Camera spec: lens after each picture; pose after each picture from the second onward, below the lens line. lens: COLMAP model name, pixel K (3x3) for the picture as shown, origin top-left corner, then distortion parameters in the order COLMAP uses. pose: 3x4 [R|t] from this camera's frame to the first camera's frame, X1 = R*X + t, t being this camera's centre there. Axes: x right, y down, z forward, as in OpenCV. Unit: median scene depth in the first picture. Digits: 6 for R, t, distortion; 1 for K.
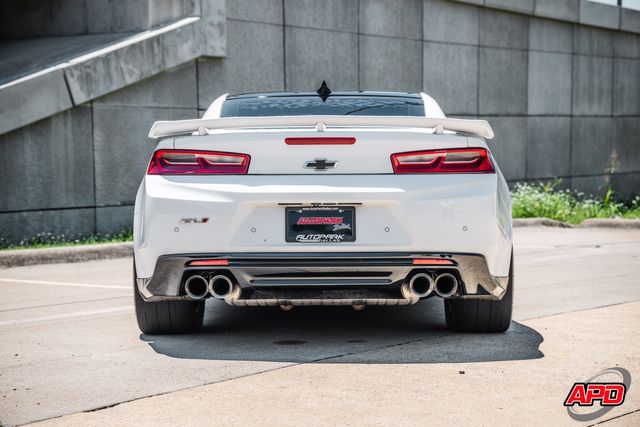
lens RADIAL K [[1214.2, 0, 330.4], [0, 1214.2, 222.7], [0, 0, 1]] dist [0.437764, 0.418826]
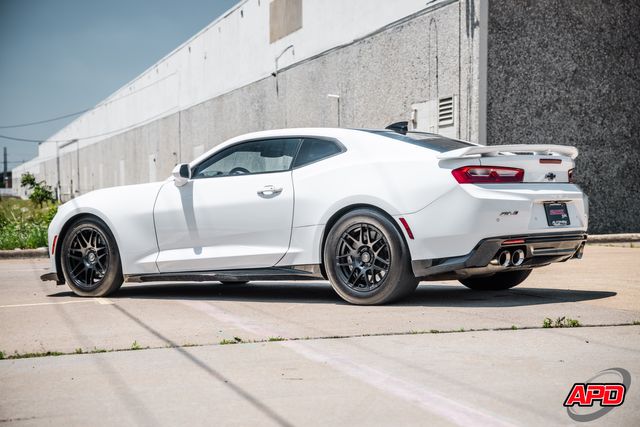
lens RADIAL K [[1214.2, 0, 330.4], [0, 1214.2, 222.7], [0, 0, 1]] dist [0.437764, 0.418826]
pose [[0.610365, -0.017212, 0.791934, -0.417006], [0.050750, 0.998560, -0.017412, 0.007164], [-0.790493, 0.050818, 0.610359, 0.077038]]
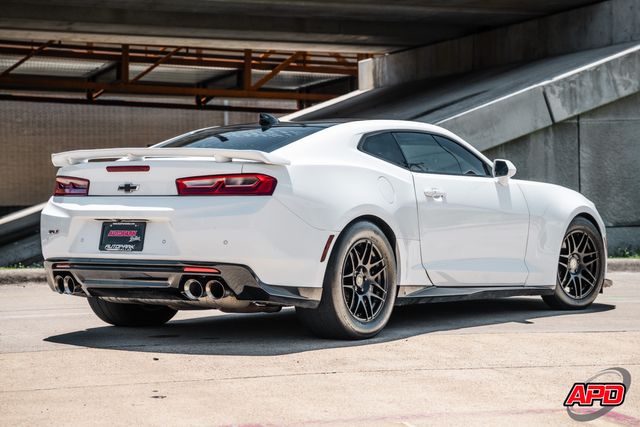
lens RADIAL K [[1422.0, 0, 322.0], [0, 1422.0, 192.3], [0, 0, 1]] dist [0.421220, 0.174808]
pose [[0.820316, 0.001044, -0.571910, 0.285184], [-0.023030, 0.999248, -0.031209, -0.000747], [0.571447, 0.038772, 0.819723, -0.020753]]
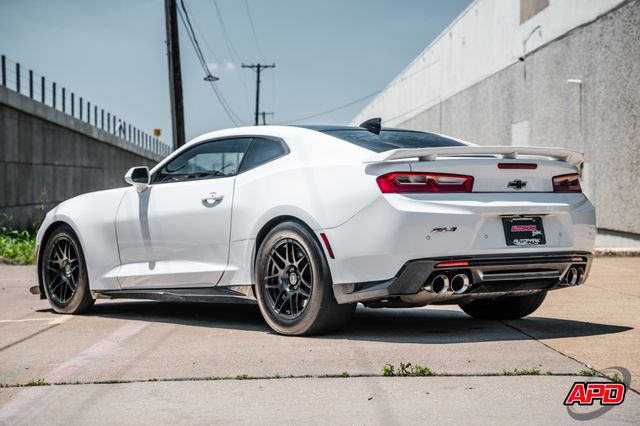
lens RADIAL K [[1310.7, 0, 316.1], [0, 1310.7, 202.8], [0, 0, 1]] dist [0.478559, 0.085028]
pose [[0.785540, -0.001273, 0.618810, -0.301054], [0.034379, 0.998543, -0.041587, 0.006374], [-0.617856, 0.053943, 0.784439, 0.012844]]
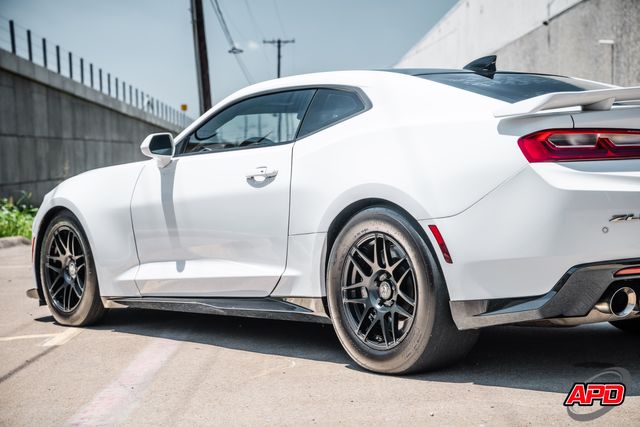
lens RADIAL K [[1214.2, 0, 330.4], [0, 1214.2, 222.7], [0, 0, 1]] dist [0.437764, 0.418826]
pose [[0.786734, -0.042800, 0.615807, -0.221267], [0.054200, 0.998530, 0.000155, -0.002511], [-0.614908, 0.033255, 0.787897, 0.142915]]
